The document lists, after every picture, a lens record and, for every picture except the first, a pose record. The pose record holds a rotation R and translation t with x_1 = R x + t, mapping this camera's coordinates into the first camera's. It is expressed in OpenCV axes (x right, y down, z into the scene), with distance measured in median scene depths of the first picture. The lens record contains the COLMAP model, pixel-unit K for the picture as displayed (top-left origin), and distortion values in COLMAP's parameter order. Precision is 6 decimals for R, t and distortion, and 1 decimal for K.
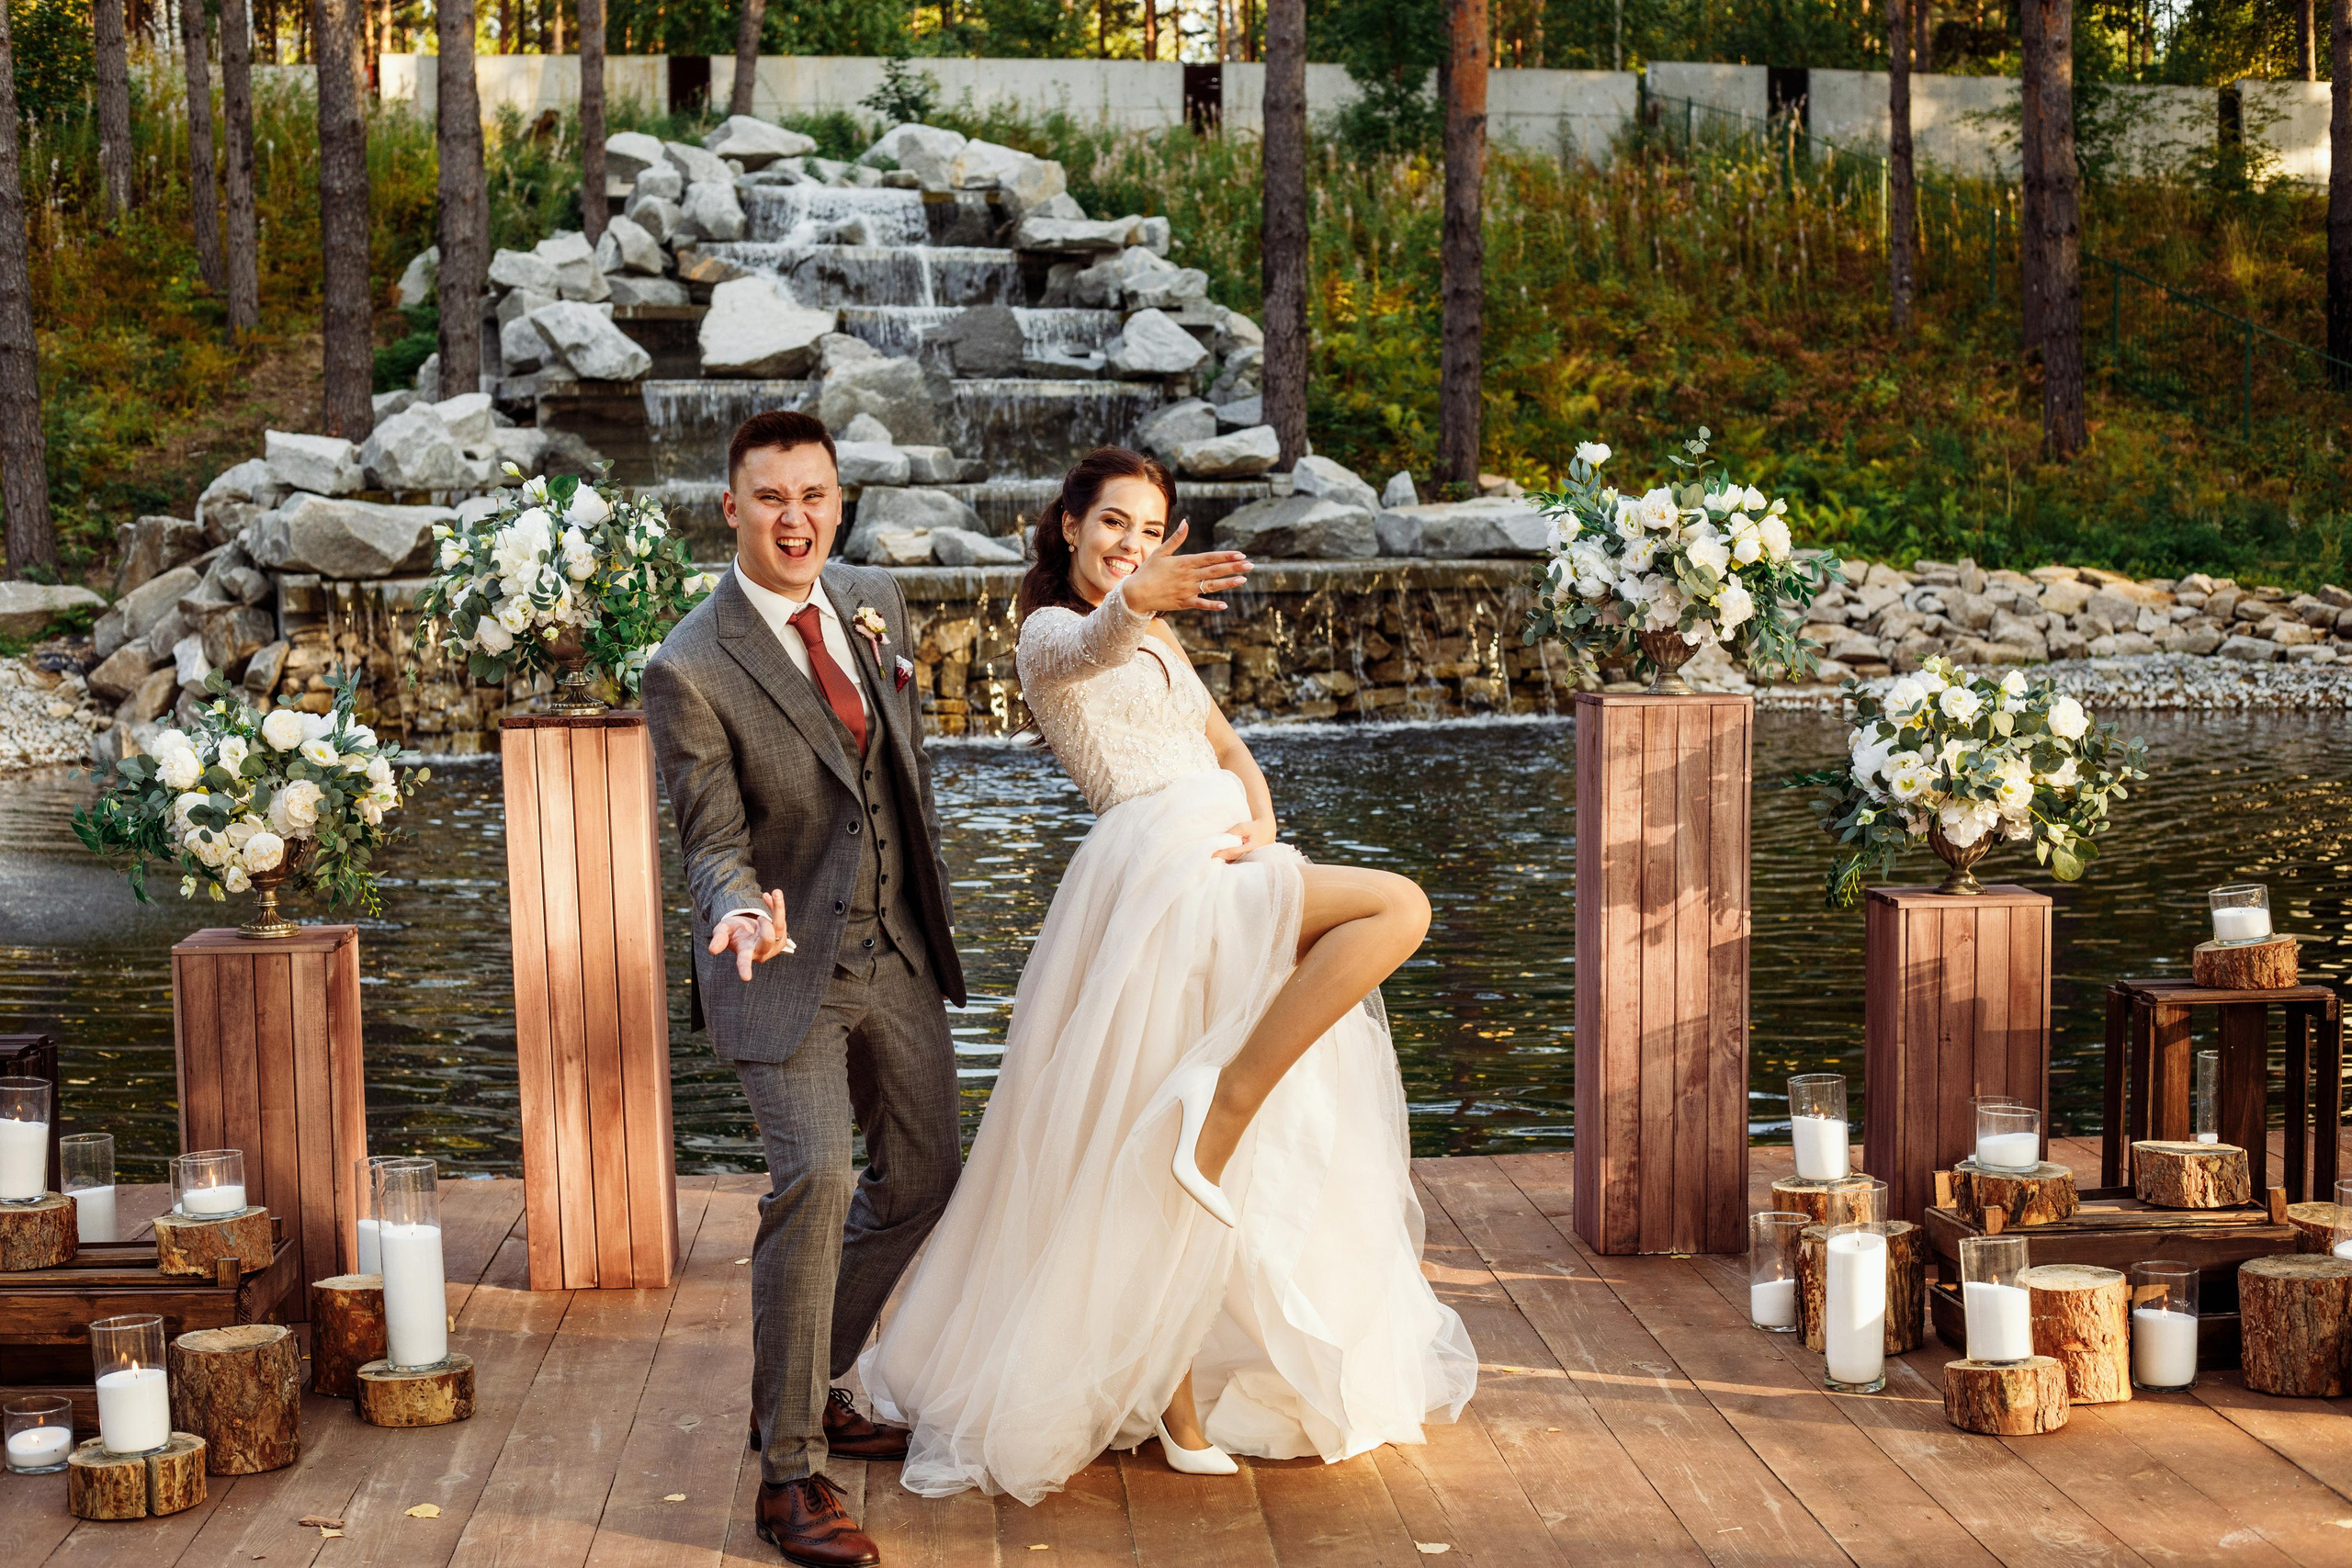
lens RADIAL K [[3535.2, 0, 1176.0], [0, 3535.2, 784.0], [0, 0, 1]] dist [-0.058582, -0.141966]
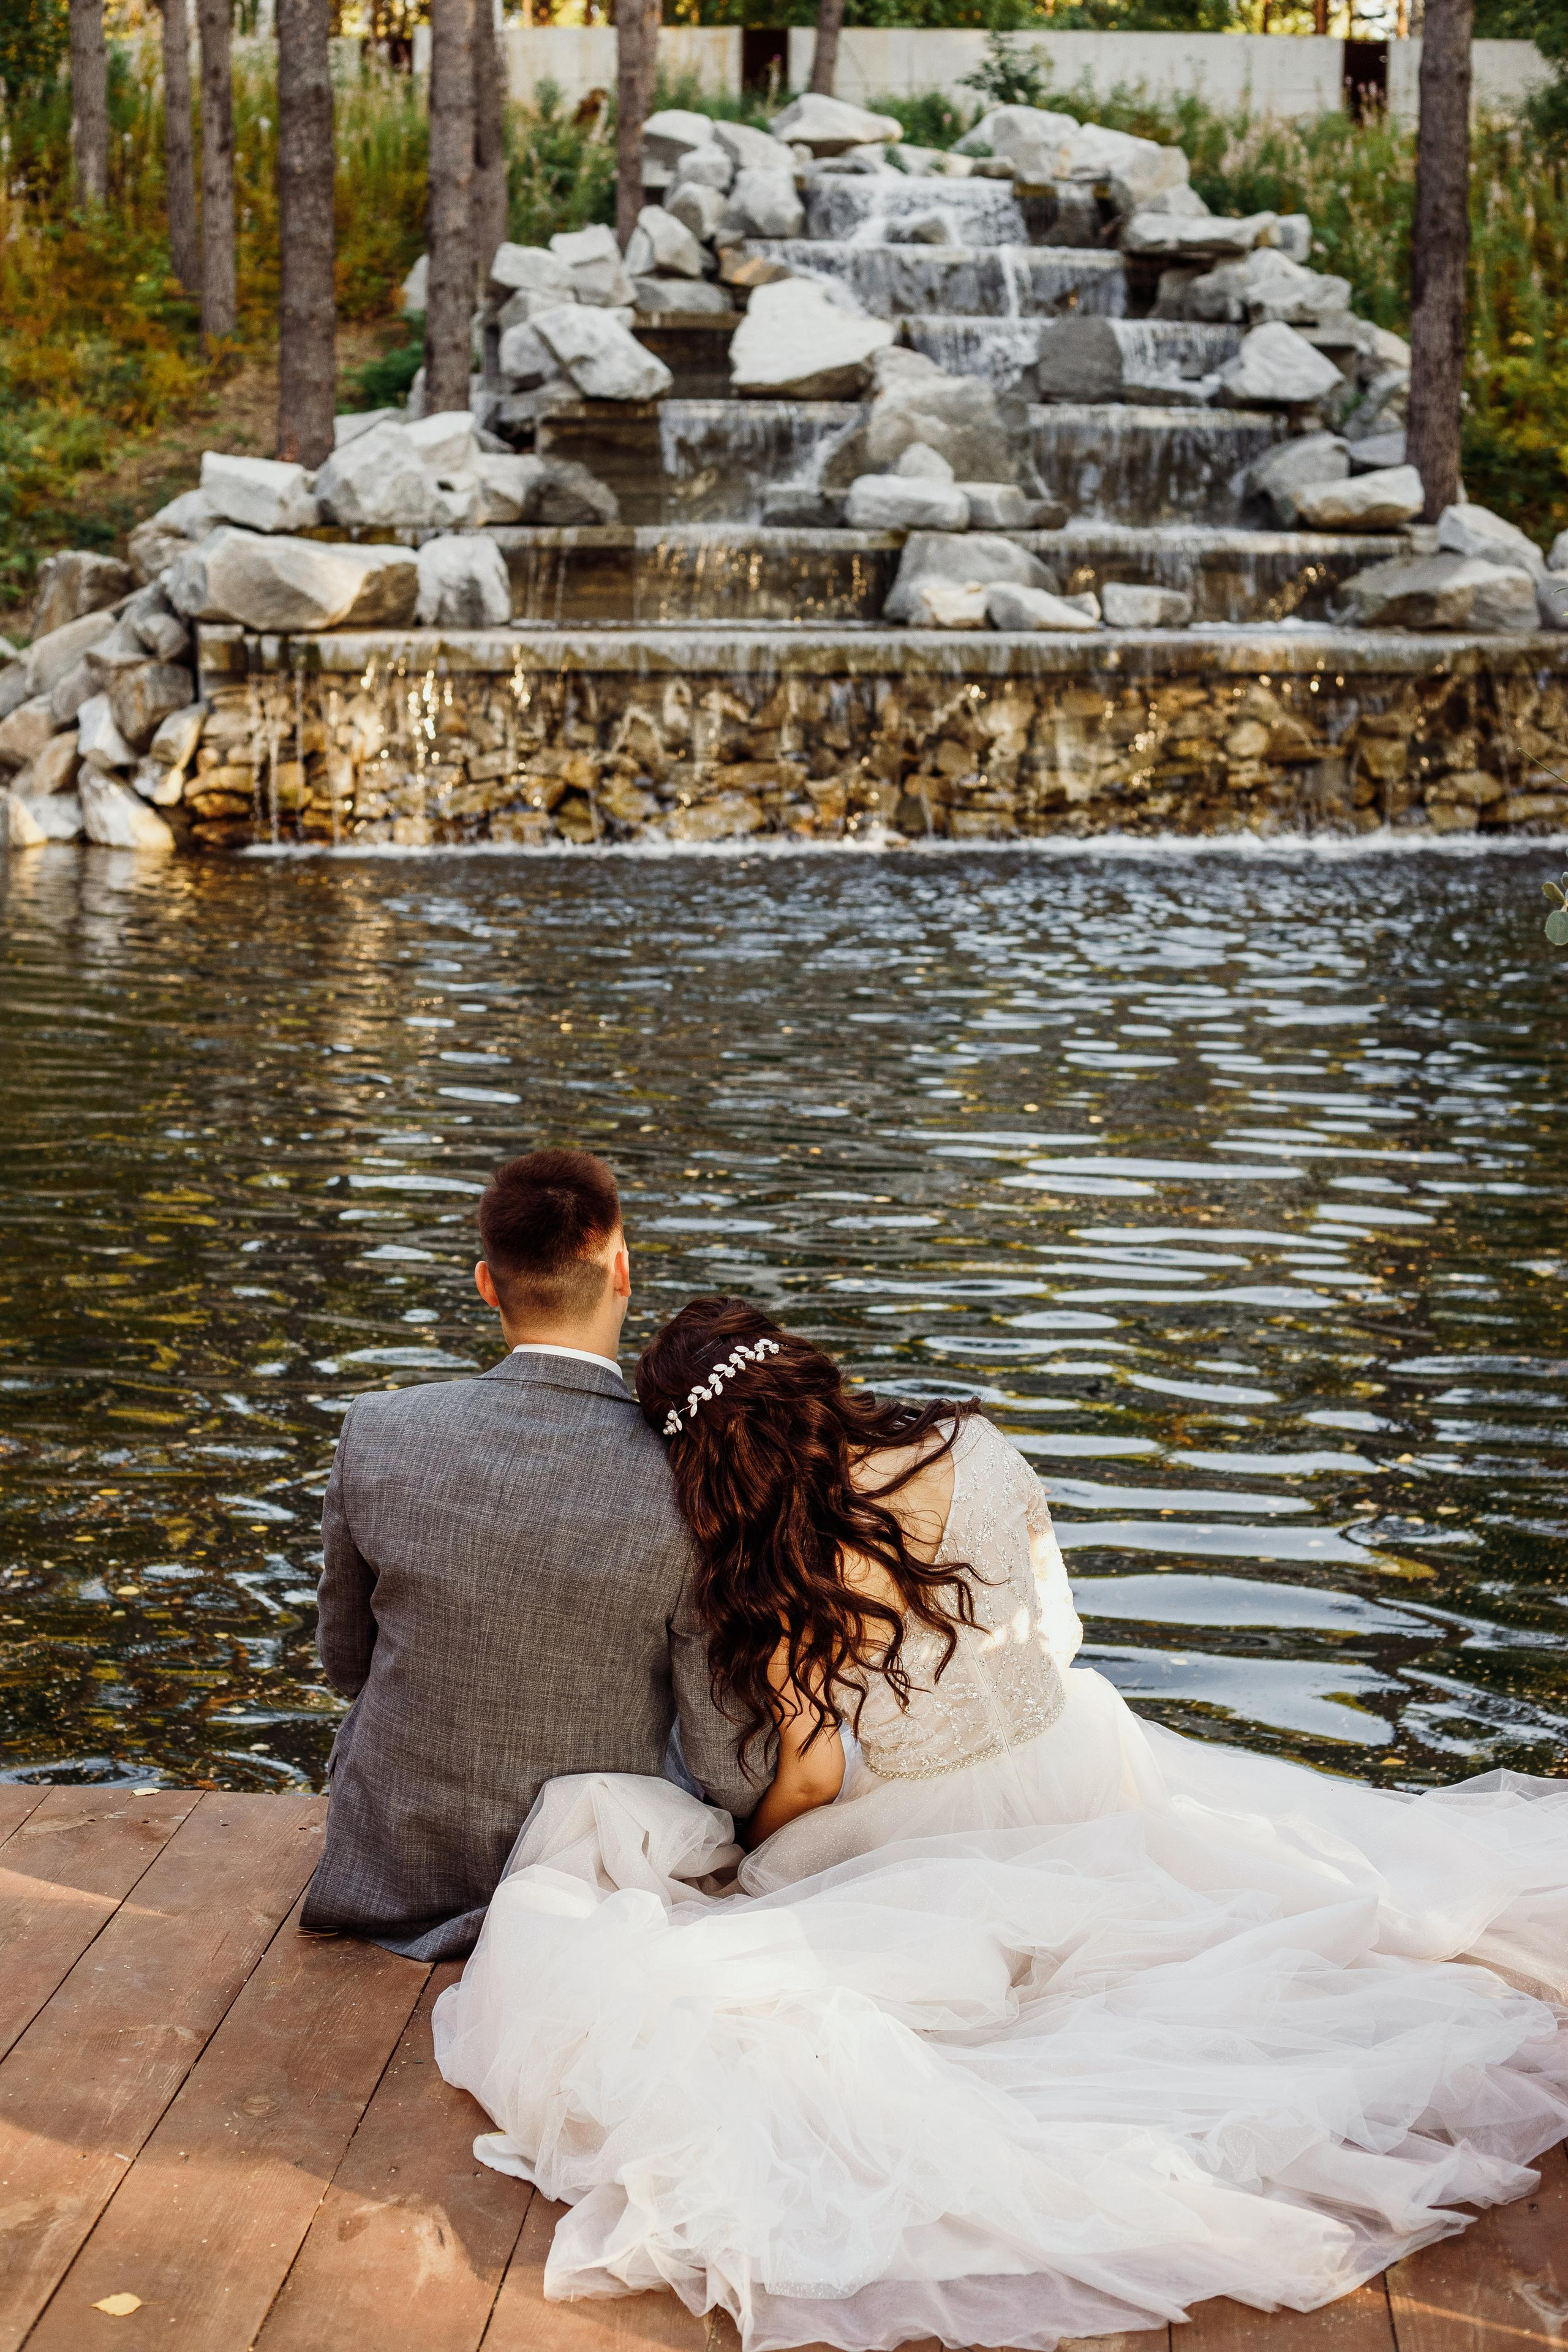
lens RADIAL K [[3535.6, 0, 786.0], [0, 3535.6, 1041.9], [0, 0, 1]] dist [-0.058582, -0.141966]
pose [[0.985417, 0.041339, -0.165062, 0.023213], [-0.031218, 0.997497, 0.063448, -0.015226], [0.167271, -0.057370, 0.984240, 0.158721]]
